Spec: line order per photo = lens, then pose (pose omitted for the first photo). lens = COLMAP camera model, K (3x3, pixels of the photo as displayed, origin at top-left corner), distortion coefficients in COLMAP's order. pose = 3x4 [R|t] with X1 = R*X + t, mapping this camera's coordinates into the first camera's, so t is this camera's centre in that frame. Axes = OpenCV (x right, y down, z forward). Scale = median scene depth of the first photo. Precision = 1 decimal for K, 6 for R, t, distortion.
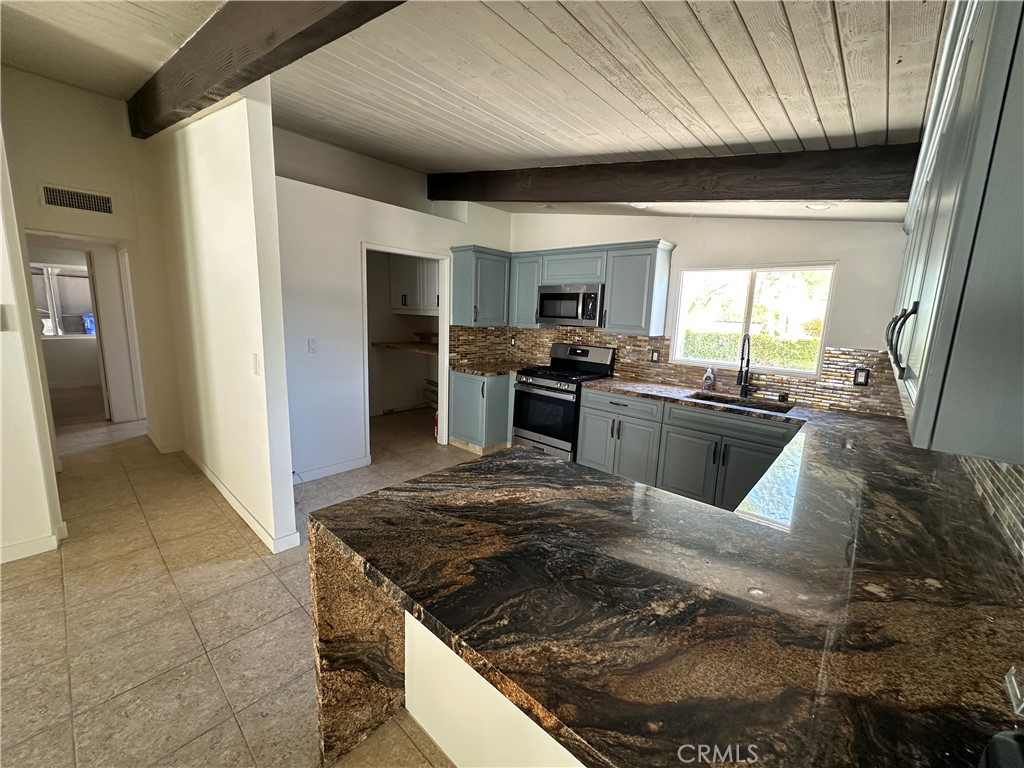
lens RADIAL K [[410.0, 0, 511.5], [0, 410.0, 382.0], [0, 0, 1]] dist [-0.002352, -0.000071]
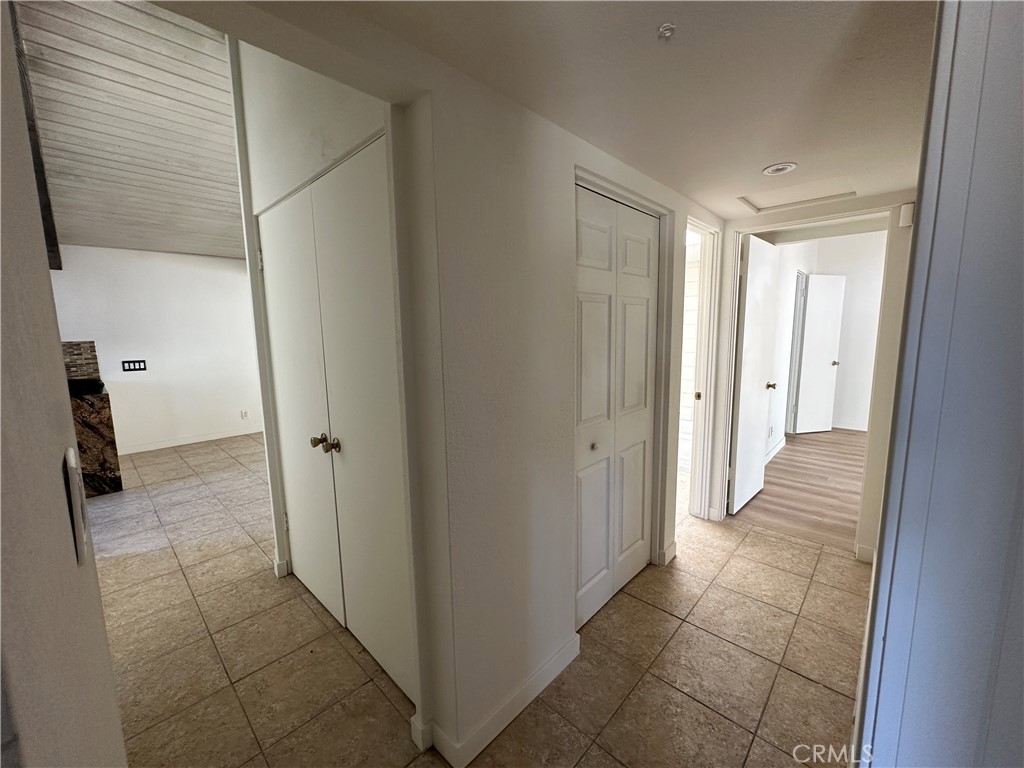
lens RADIAL K [[410.0, 0, 511.5], [0, 410.0, 382.0], [0, 0, 1]] dist [-0.002352, -0.000071]
pose [[-0.999397, -0.025061, 0.024040, -2.160653], [-0.016862, 0.955361, 0.294958, -0.425626], [-0.030359, 0.294375, -0.955208, 2.305465]]
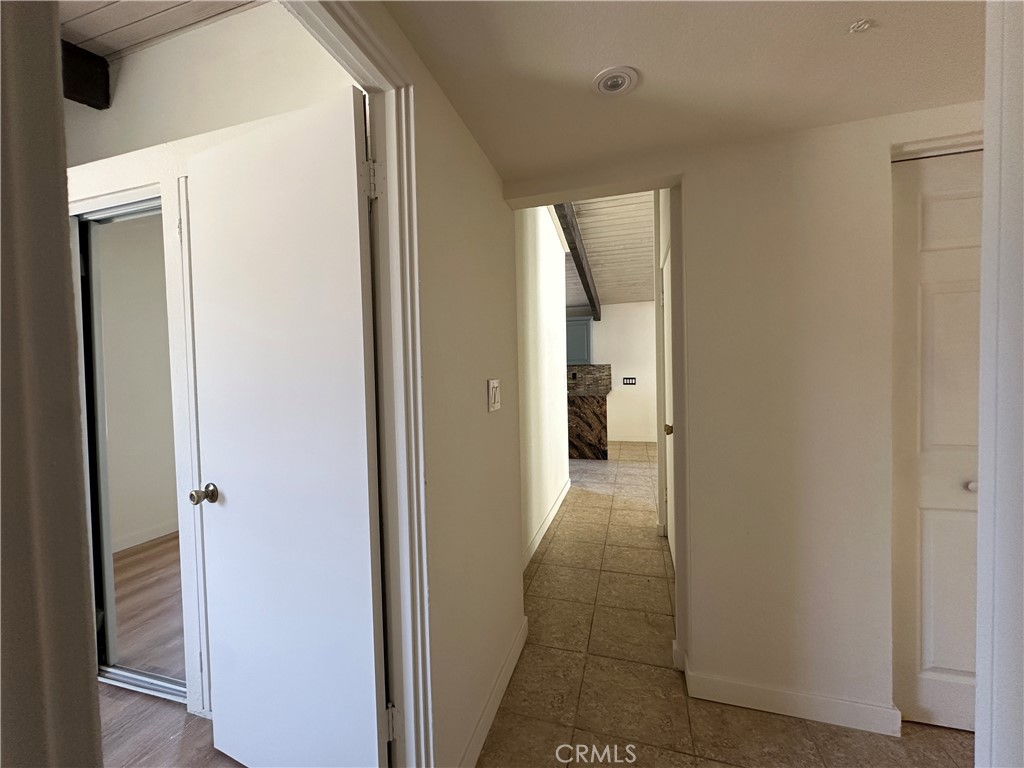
lens RADIAL K [[410.0, 0, 511.5], [0, 410.0, 382.0], [0, 0, 1]] dist [-0.002352, -0.000071]
pose [[-0.428141, -0.054458, 0.902070, -2.623701], [0.160219, 0.977796, 0.135072, -0.395990], [-0.889396, 0.202359, -0.409909, 2.380159]]
